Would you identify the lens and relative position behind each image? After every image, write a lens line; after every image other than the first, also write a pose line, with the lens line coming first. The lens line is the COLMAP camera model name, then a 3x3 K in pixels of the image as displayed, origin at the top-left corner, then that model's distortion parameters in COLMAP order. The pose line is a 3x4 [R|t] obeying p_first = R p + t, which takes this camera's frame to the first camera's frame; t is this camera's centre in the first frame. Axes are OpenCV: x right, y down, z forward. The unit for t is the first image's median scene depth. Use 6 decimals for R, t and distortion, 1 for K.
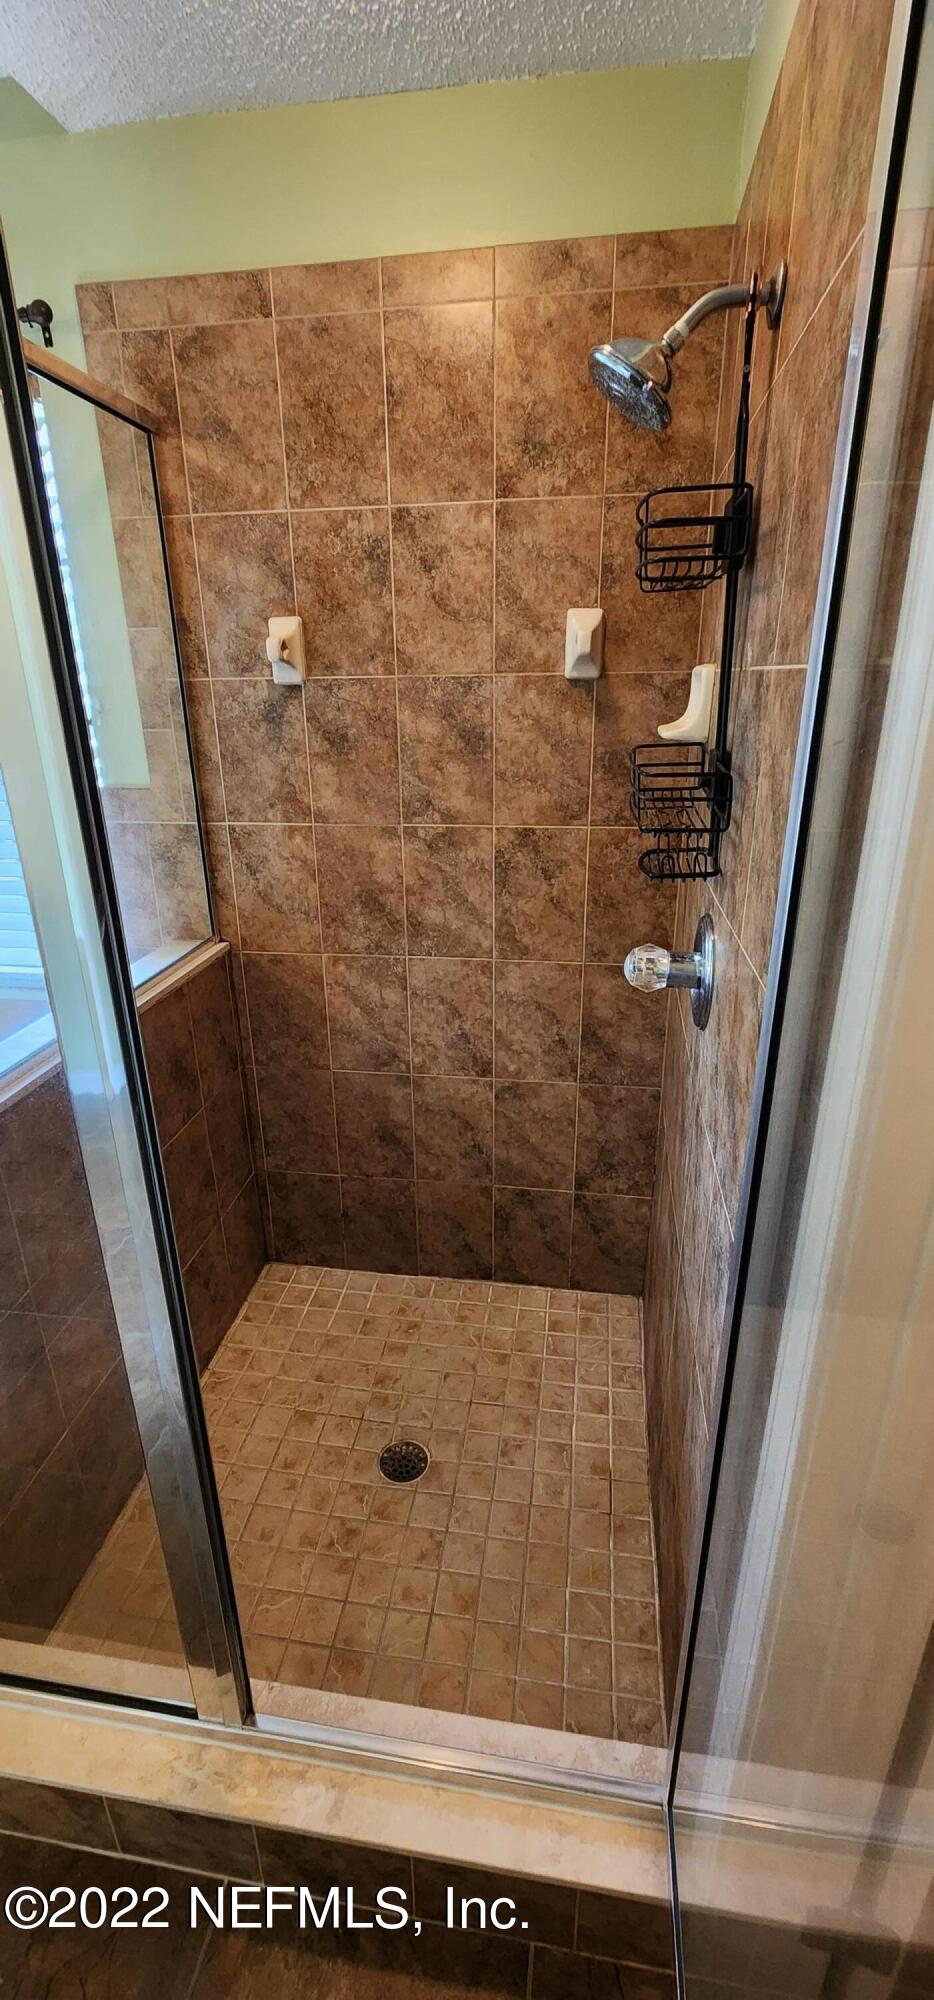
lens RADIAL K [[830.2, 0, 459.4], [0, 830.2, 1008.8], [0, 0, 1]] dist [0.001396, -0.000262]
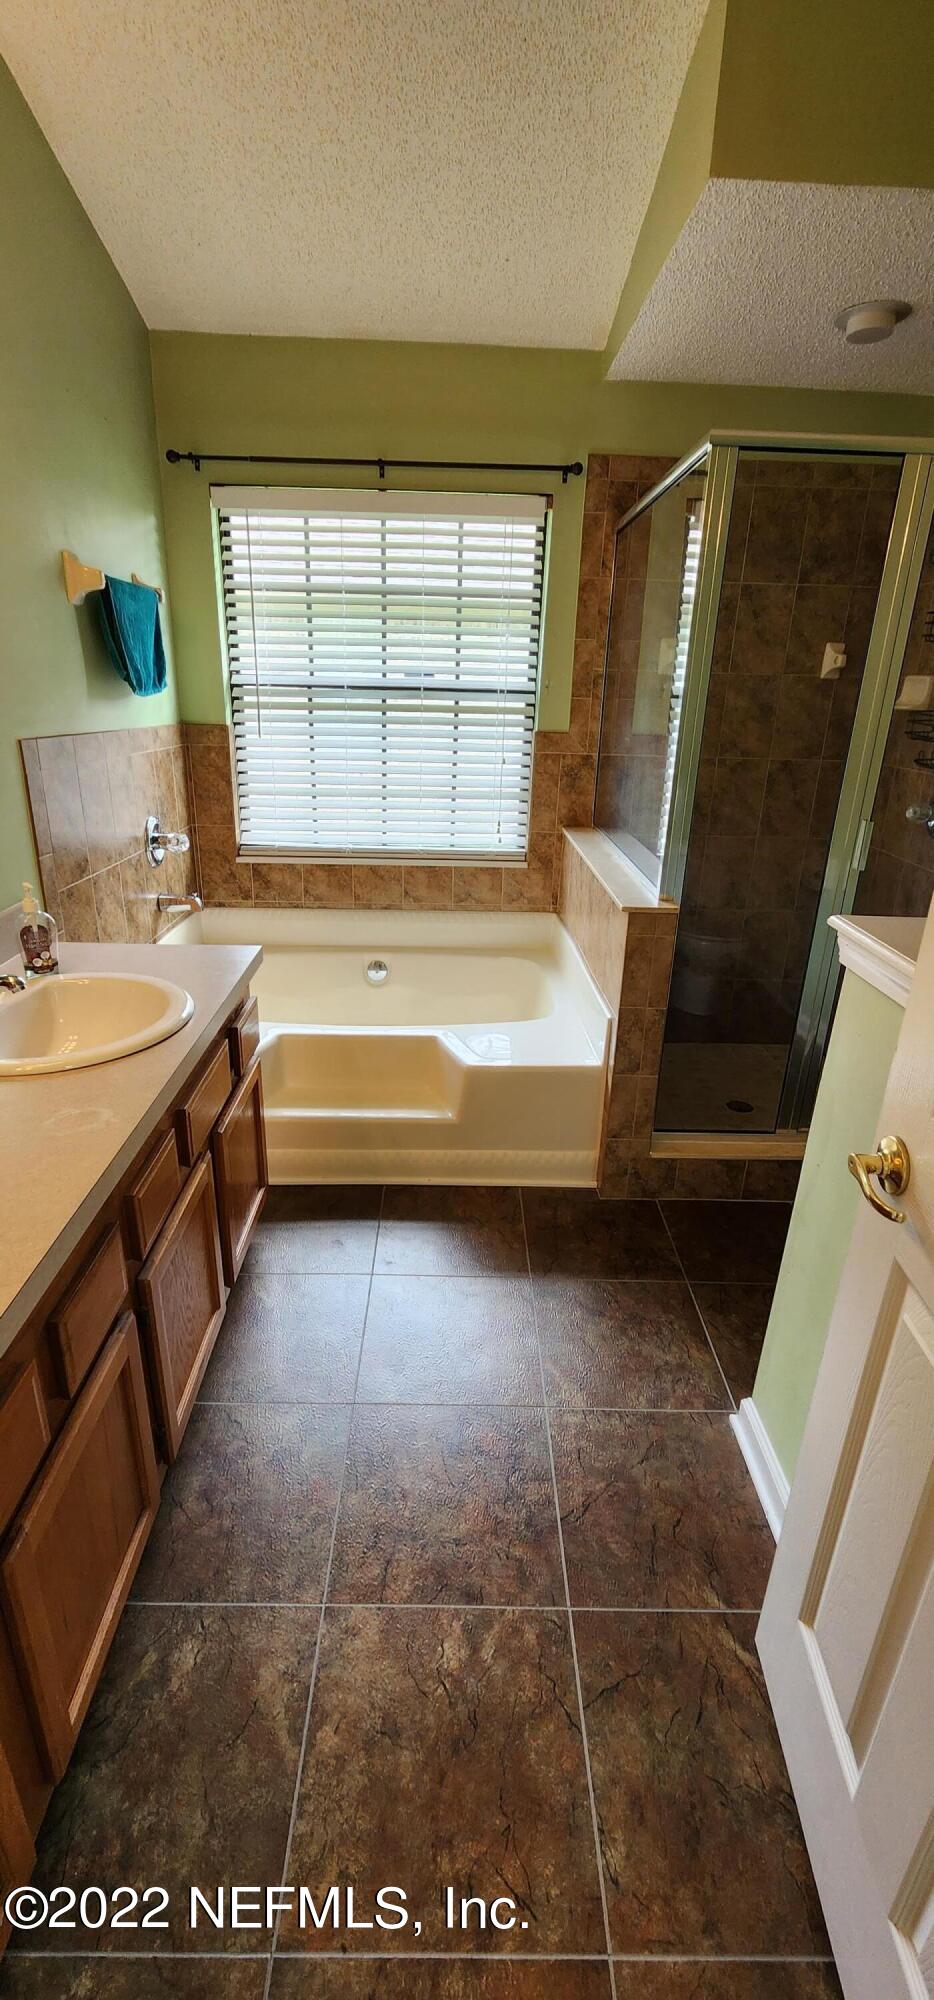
lens RADIAL K [[830.2, 0, 469.2], [0, 830.2, 1002.7], [0, 0, 1]] dist [0.001396, -0.000262]
pose [[0.984427, -0.022410, 0.174361, -0.991198], [0.022858, 0.999739, -0.000565, 0.315971], [-0.174303, 0.004542, 0.984682, -0.704993]]
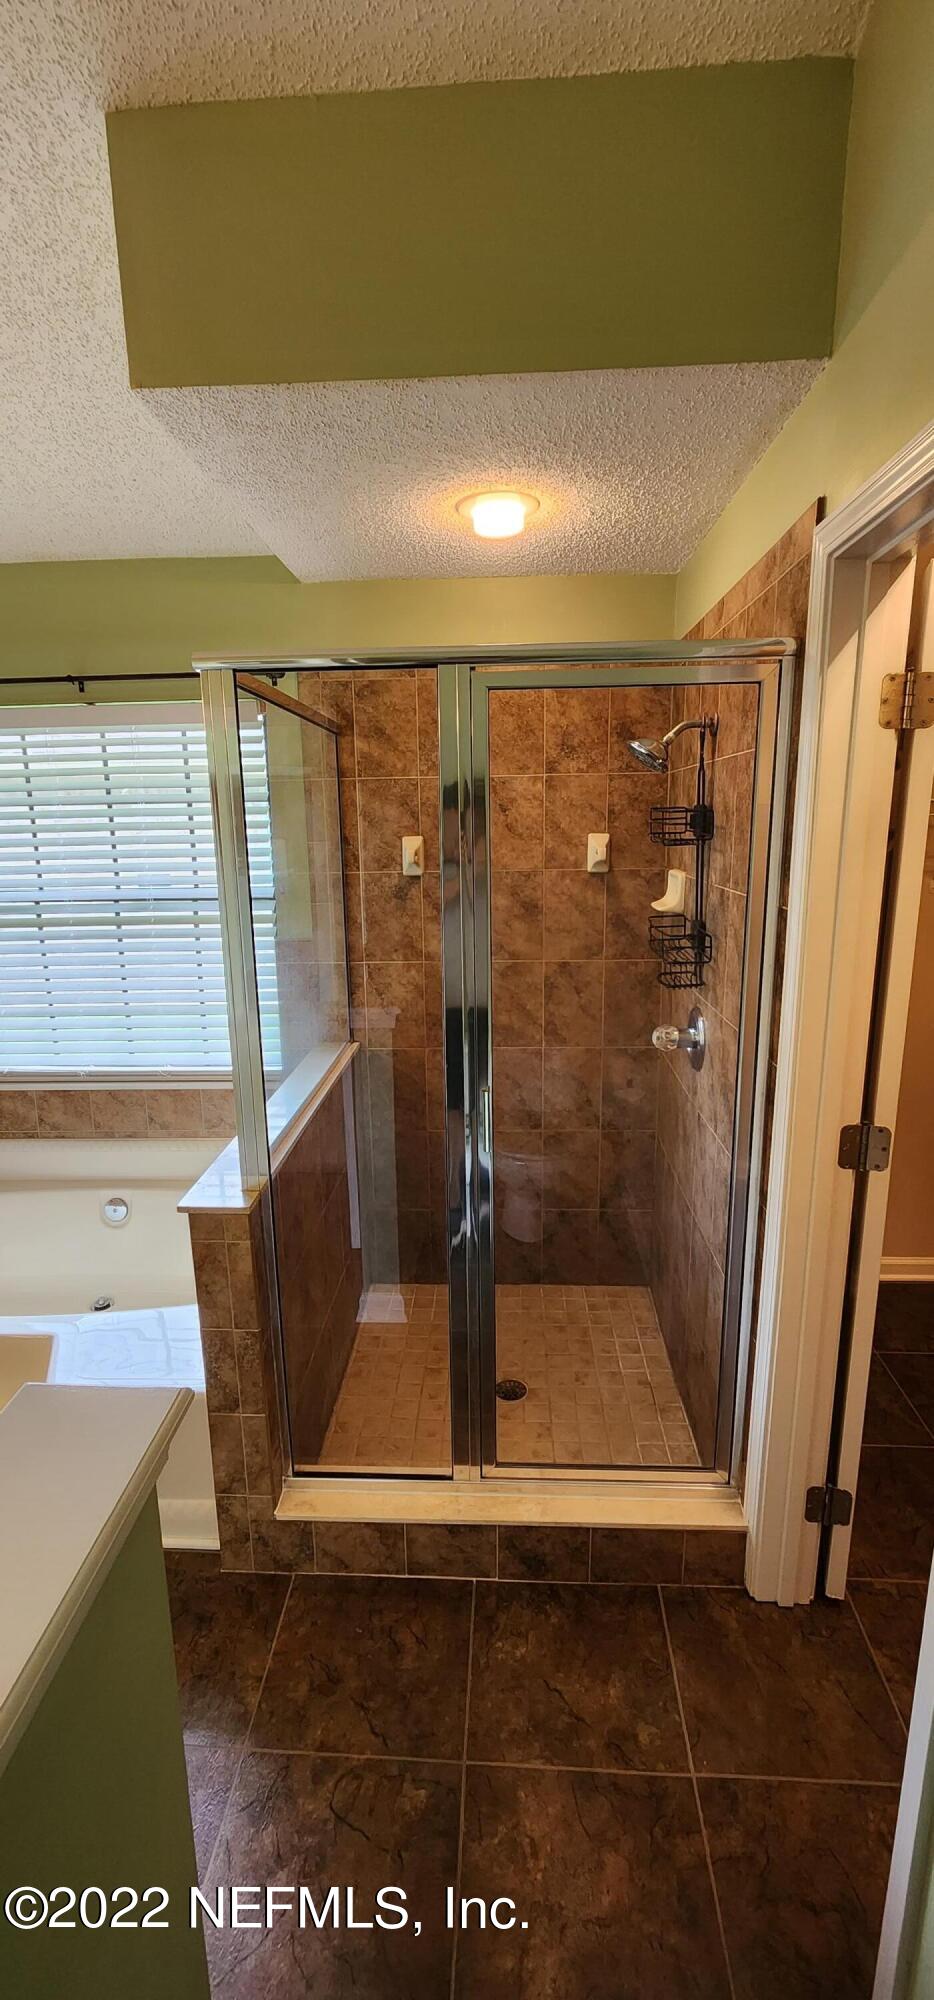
lens RADIAL K [[830.2, 0, 460.2], [0, 830.2, 1003.1], [0, 0, 1]] dist [0.001396, -0.000262]
pose [[0.994553, -0.025743, 0.100999, -0.294106], [0.041308, 0.987021, -0.155186, 0.102166], [-0.095693, 0.158513, 0.982709, -0.547713]]
